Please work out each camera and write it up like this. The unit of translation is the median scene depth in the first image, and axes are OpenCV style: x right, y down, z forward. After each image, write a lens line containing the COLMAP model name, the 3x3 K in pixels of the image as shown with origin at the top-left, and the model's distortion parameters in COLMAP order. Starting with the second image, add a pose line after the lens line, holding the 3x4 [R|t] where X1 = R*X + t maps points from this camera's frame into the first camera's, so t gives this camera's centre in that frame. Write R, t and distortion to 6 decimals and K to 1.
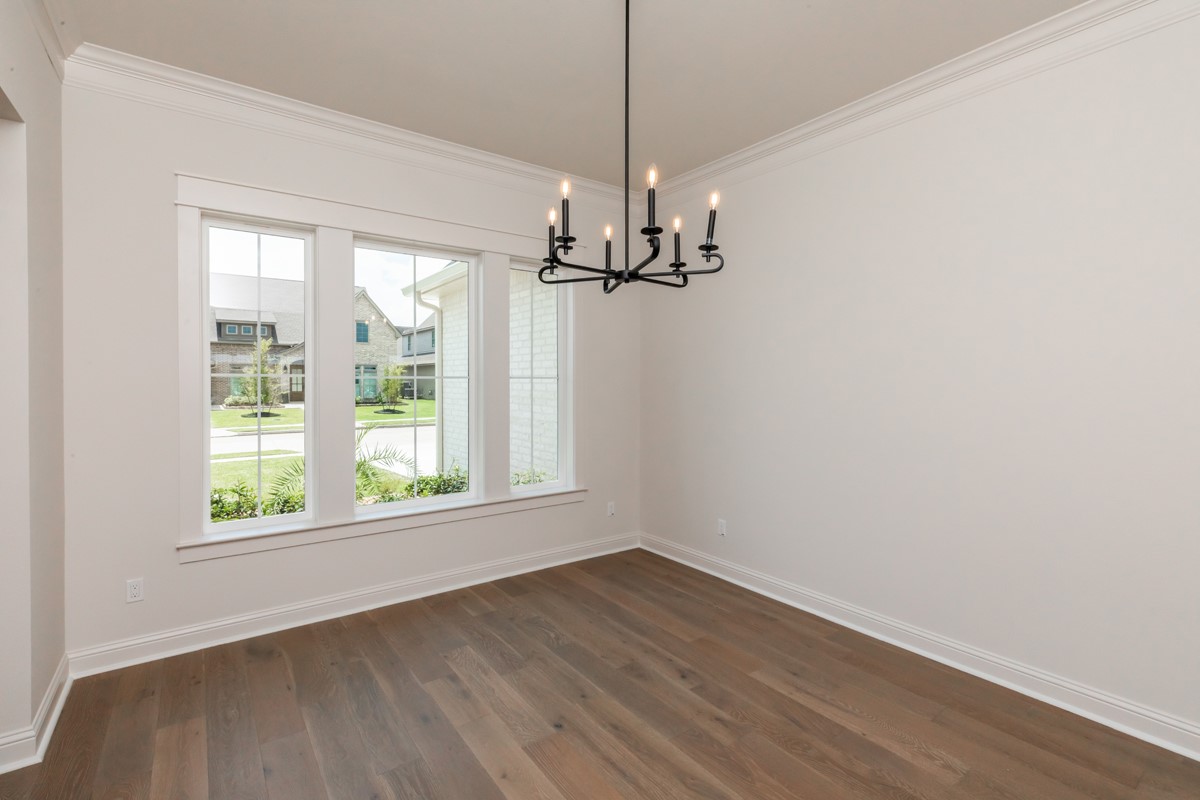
lens RADIAL K [[539.7, 0, 586.7], [0, 539.7, 399.2], [0, 0, 1]] dist [0.003219, 0.000205]
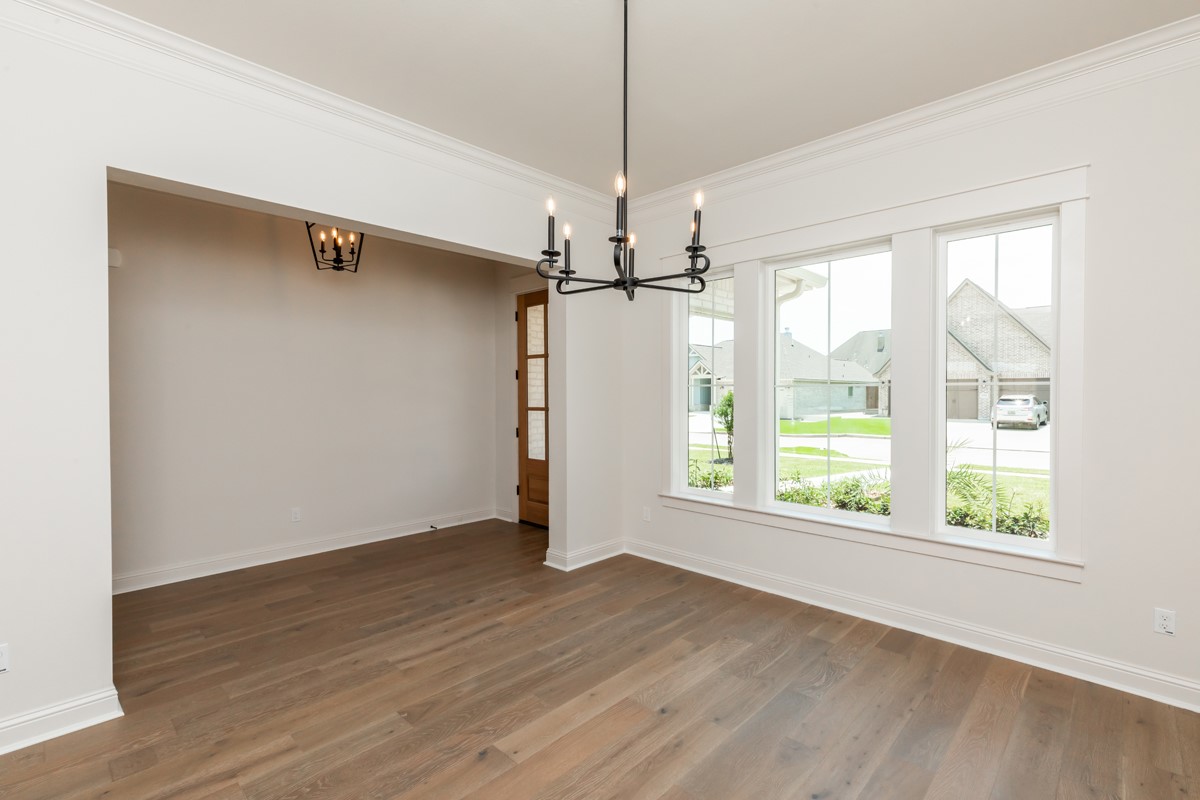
lens RADIAL K [[539.7, 0, 586.7], [0, 539.7, 399.2], [0, 0, 1]] dist [0.003219, 0.000205]
pose [[0.167372, 0.012730, -0.985812, 0.684317], [-0.033322, 0.999418, 0.007248, -0.003492], [0.985331, 0.031636, 0.167698, 0.472180]]
